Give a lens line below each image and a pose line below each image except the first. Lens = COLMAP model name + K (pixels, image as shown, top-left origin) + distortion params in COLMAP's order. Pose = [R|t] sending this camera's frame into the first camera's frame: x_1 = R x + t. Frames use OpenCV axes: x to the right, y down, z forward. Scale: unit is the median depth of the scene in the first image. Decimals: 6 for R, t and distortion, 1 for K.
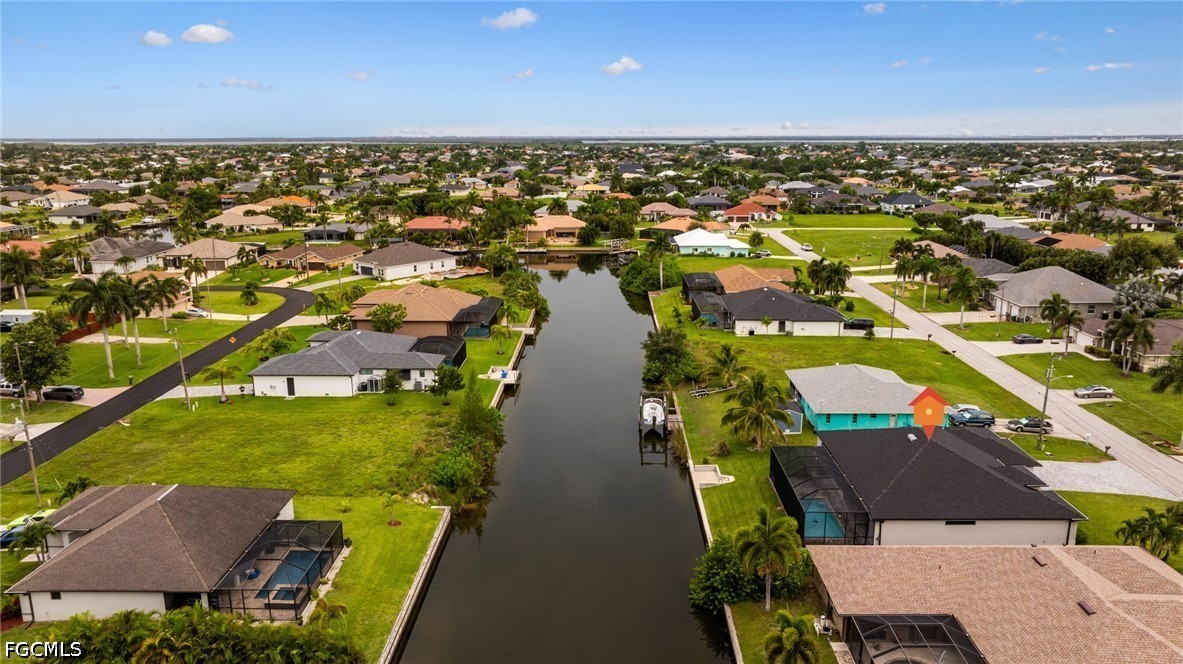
lens RADIAL K [[829.9, 0, 591.5], [0, 829.9, 332.0], [0, 0, 1]] dist [-0.020293, 0.005234]
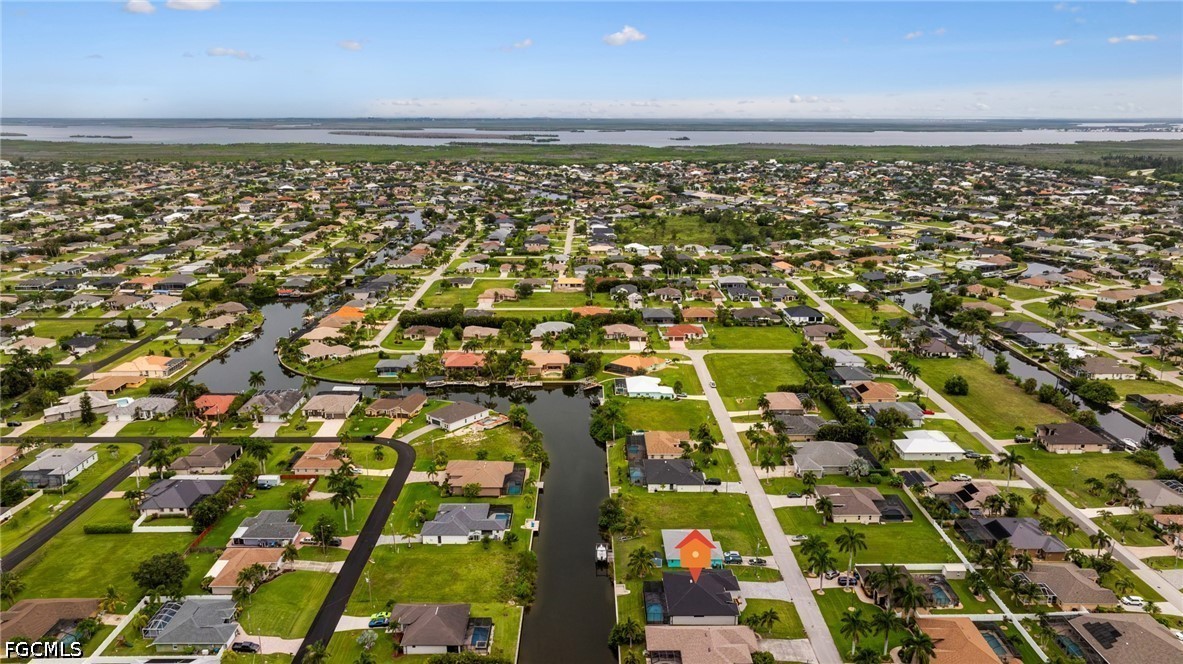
lens RADIAL K [[829.9, 0, 591.5], [0, 829.9, 332.0], [0, 0, 1]] dist [-0.020293, 0.005234]
pose [[0.999603, -0.001112, 0.028139, -0.016733], [0.000654, 0.999867, 0.016268, -0.527445], [-0.028153, -0.016243, 0.999472, -1.226634]]
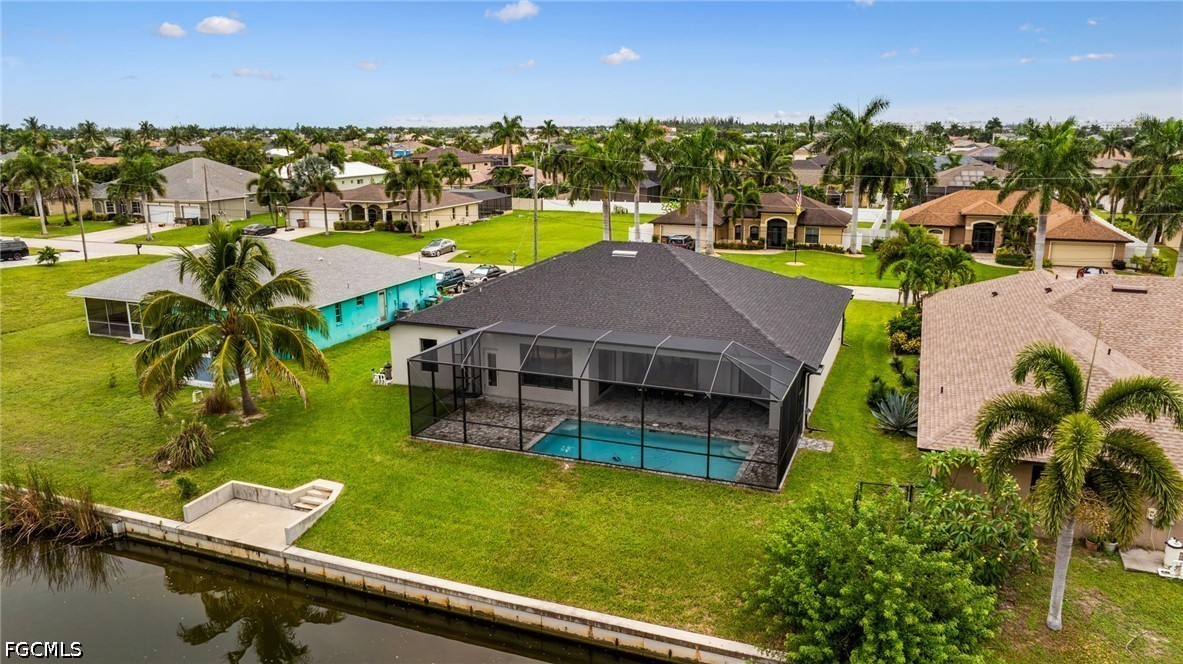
lens RADIAL K [[829.9, 0, 591.5], [0, 829.9, 332.0], [0, 0, 1]] dist [-0.020293, 0.005234]
pose [[0.340127, -0.220524, 0.914157, -0.086334], [0.219768, 0.963836, 0.150740, 0.062843], [-0.914339, 0.149632, 0.376291, 0.572089]]
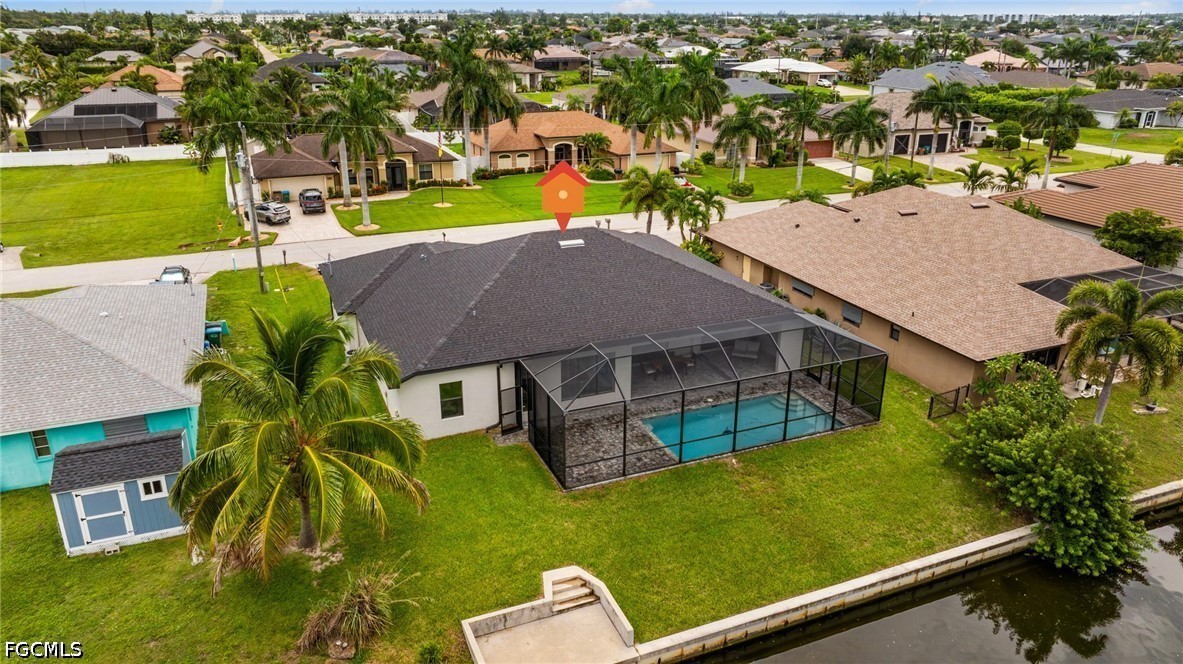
lens RADIAL K [[829.9, 0, 591.5], [0, 829.9, 332.0], [0, 0, 1]] dist [-0.020293, 0.005234]
pose [[-0.408358, -0.321453, 0.854349, -0.064669], [0.210460, 0.877571, 0.430785, -0.034629], [-0.888229, 0.355720, -0.290711, 0.807721]]
